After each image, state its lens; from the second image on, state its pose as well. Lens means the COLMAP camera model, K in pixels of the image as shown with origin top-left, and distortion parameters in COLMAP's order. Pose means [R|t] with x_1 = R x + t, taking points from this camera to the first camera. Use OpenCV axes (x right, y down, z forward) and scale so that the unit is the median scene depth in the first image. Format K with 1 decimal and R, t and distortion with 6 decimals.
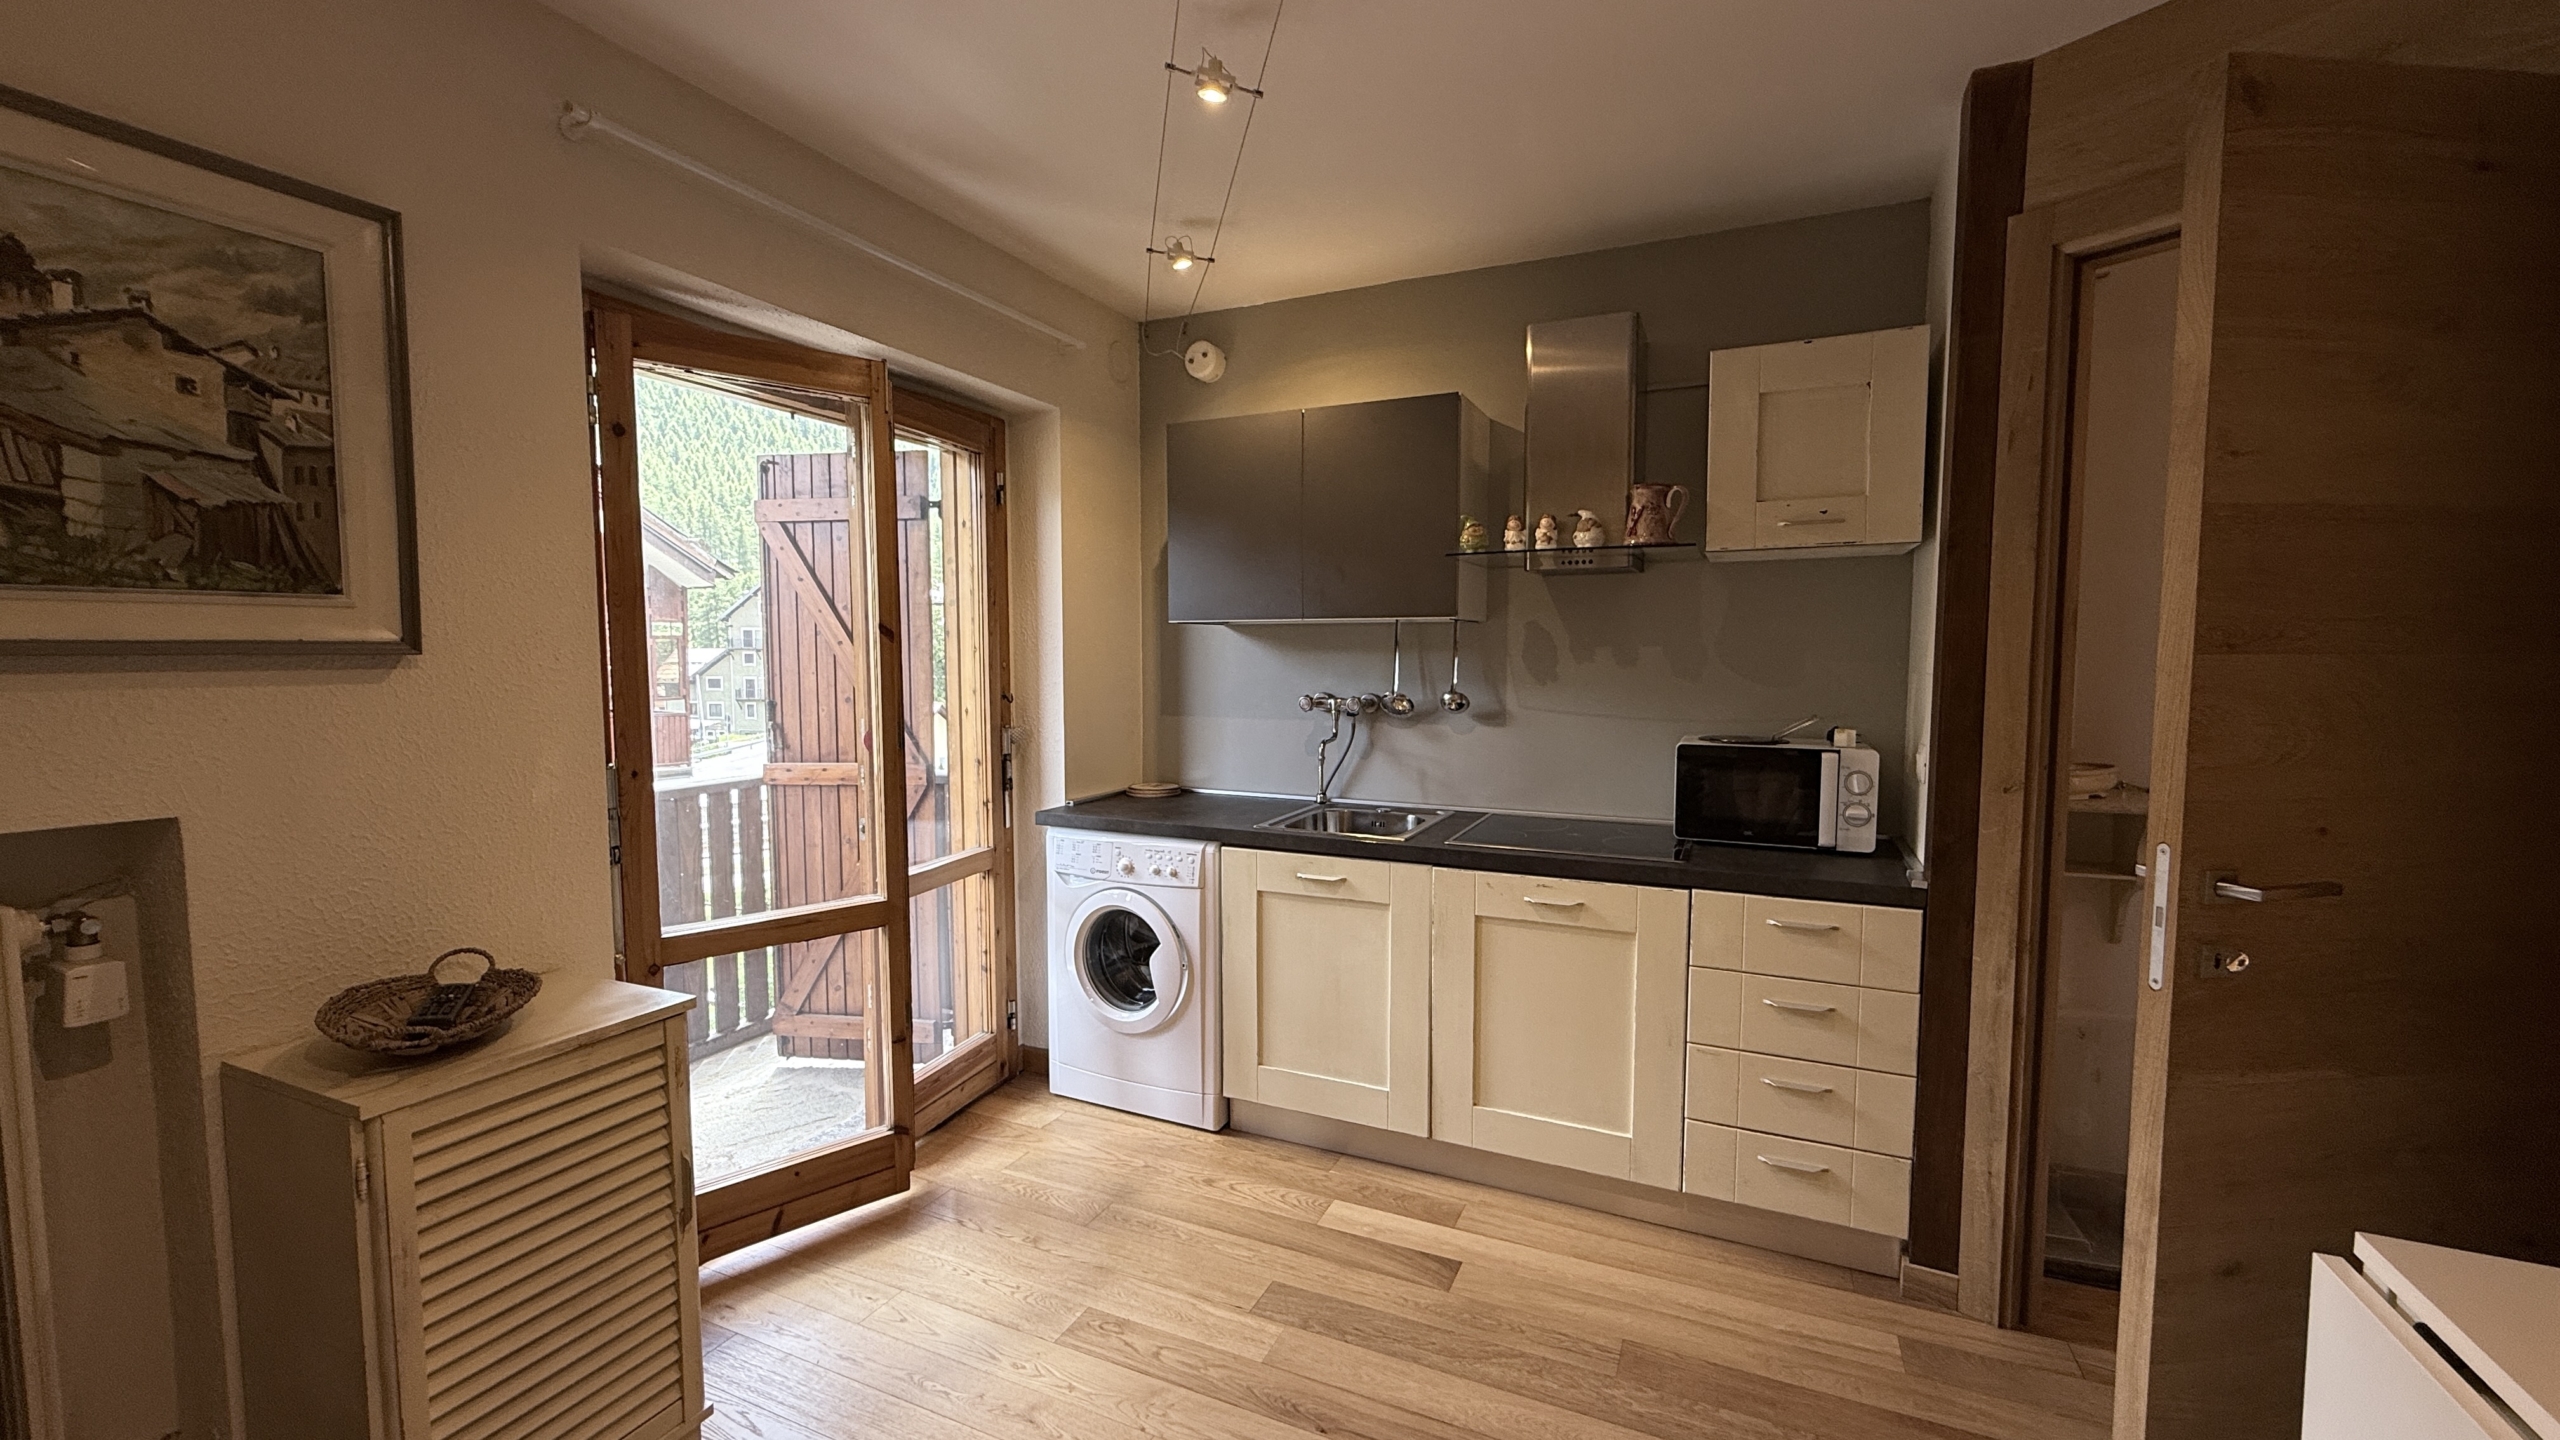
lens RADIAL K [[1010.3, 0, 1273.8], [0, 1010.3, 724.6], [0, 0, 1]] dist [-0.002037, 0.000446]
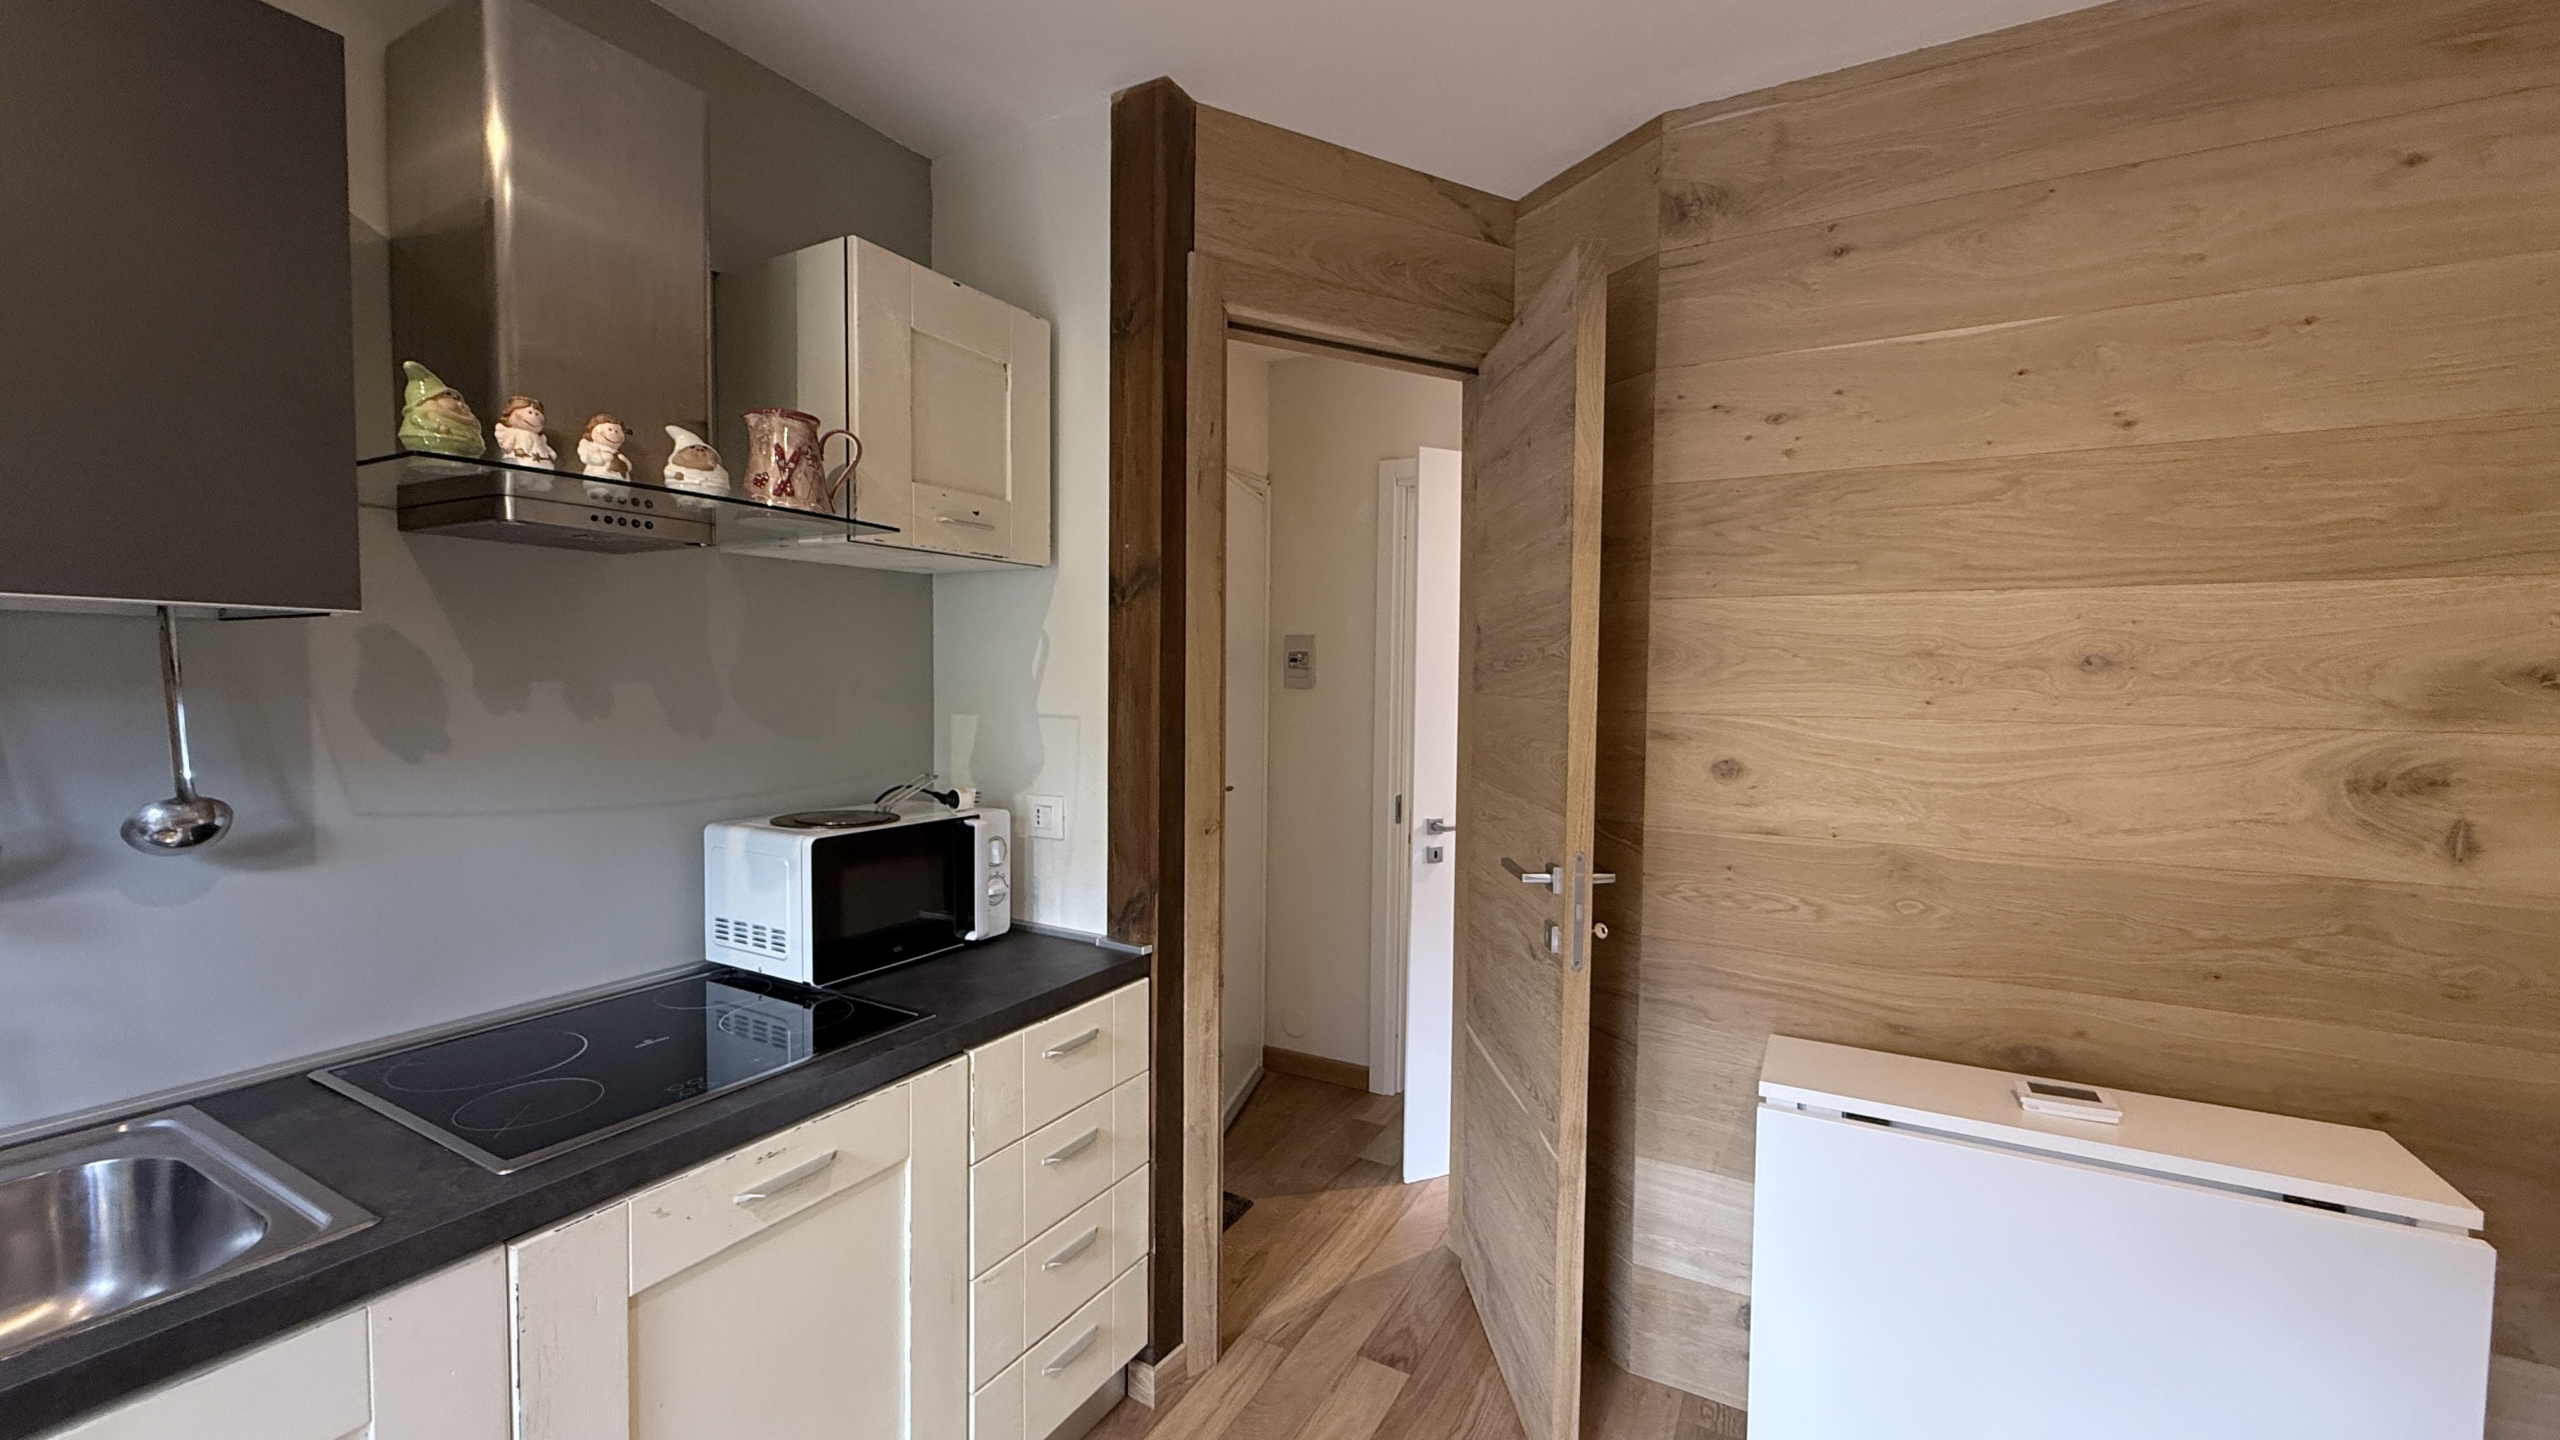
lens RADIAL K [[1010.3, 0, 1273.8], [0, 1010.3, 724.6], [0, 0, 1]] dist [-0.002037, 0.000446]
pose [[0.073167, -0.042903, 0.996396, -0.272373], [0.062680, 0.997297, 0.038339, -0.078576], [-0.995348, 0.059649, 0.075658, 0.898986]]
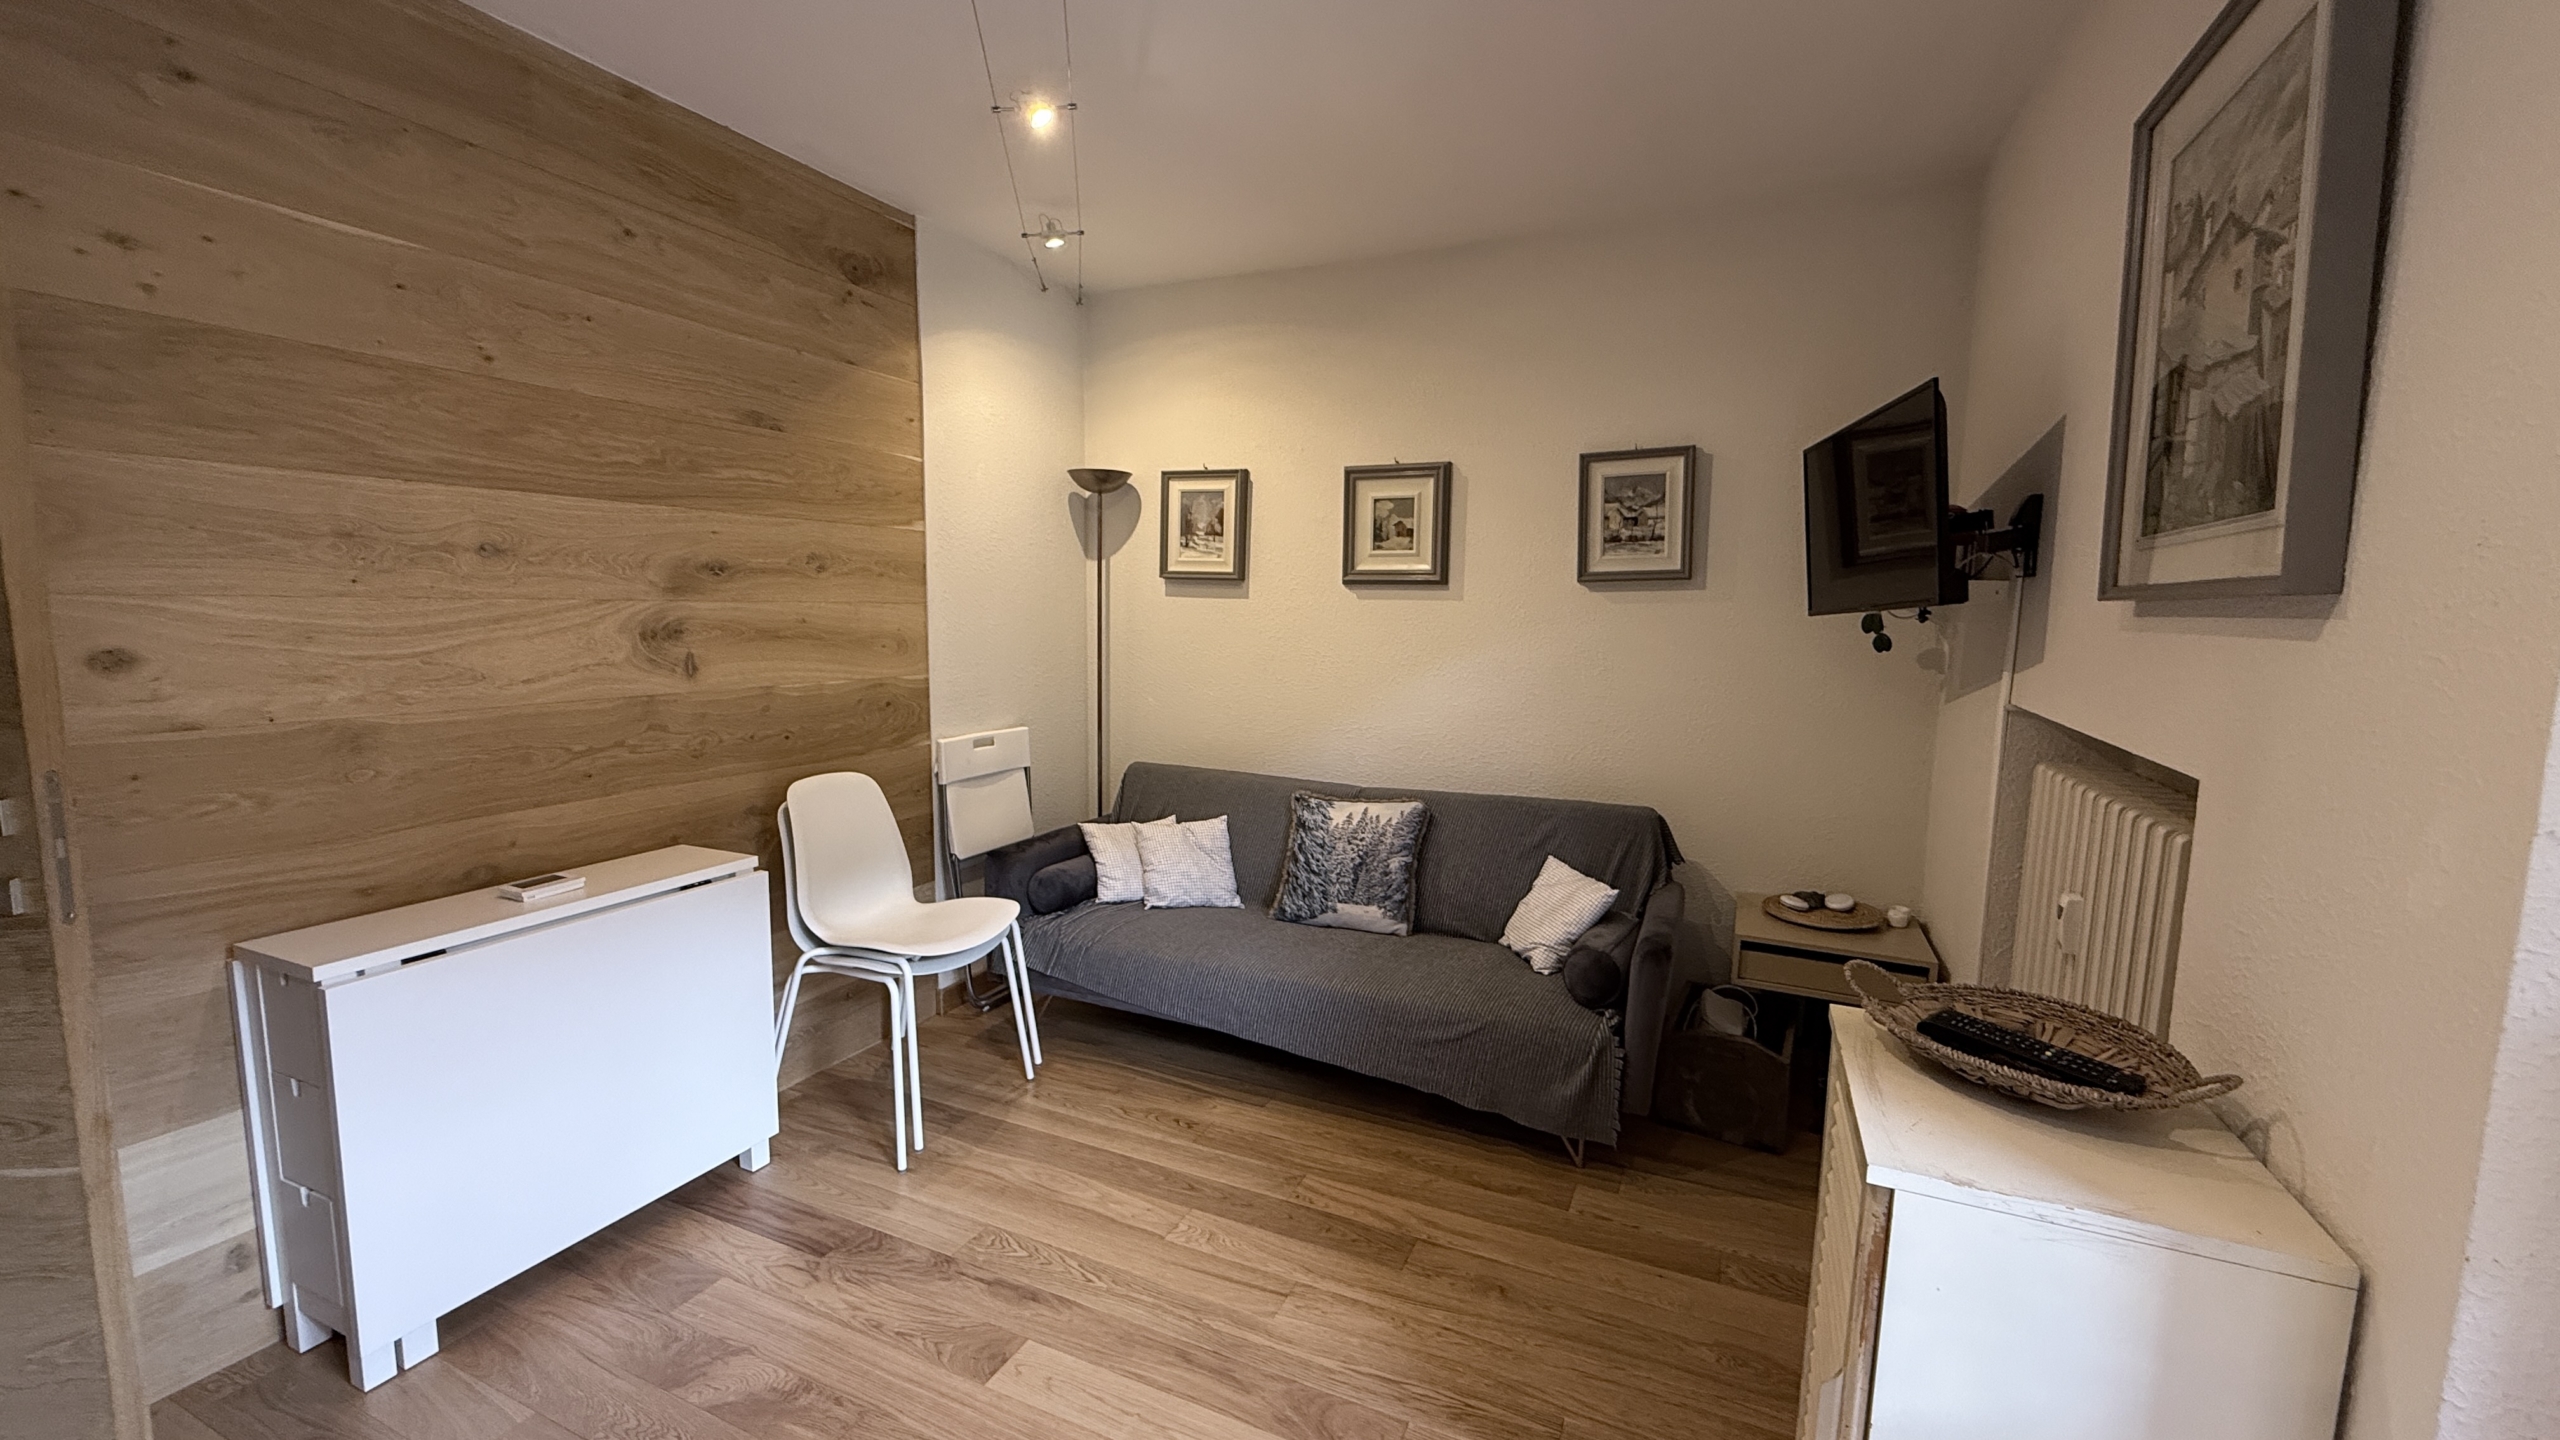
lens RADIAL K [[1010.3, 0, 1273.8], [0, 1010.3, 724.6], [0, 0, 1]] dist [-0.002037, 0.000446]
pose [[-0.999914, -0.011051, -0.007103, -0.190070], [-0.012199, 0.981727, 0.189903, -0.085711], [0.004875, 0.189974, -0.981777, 1.373745]]
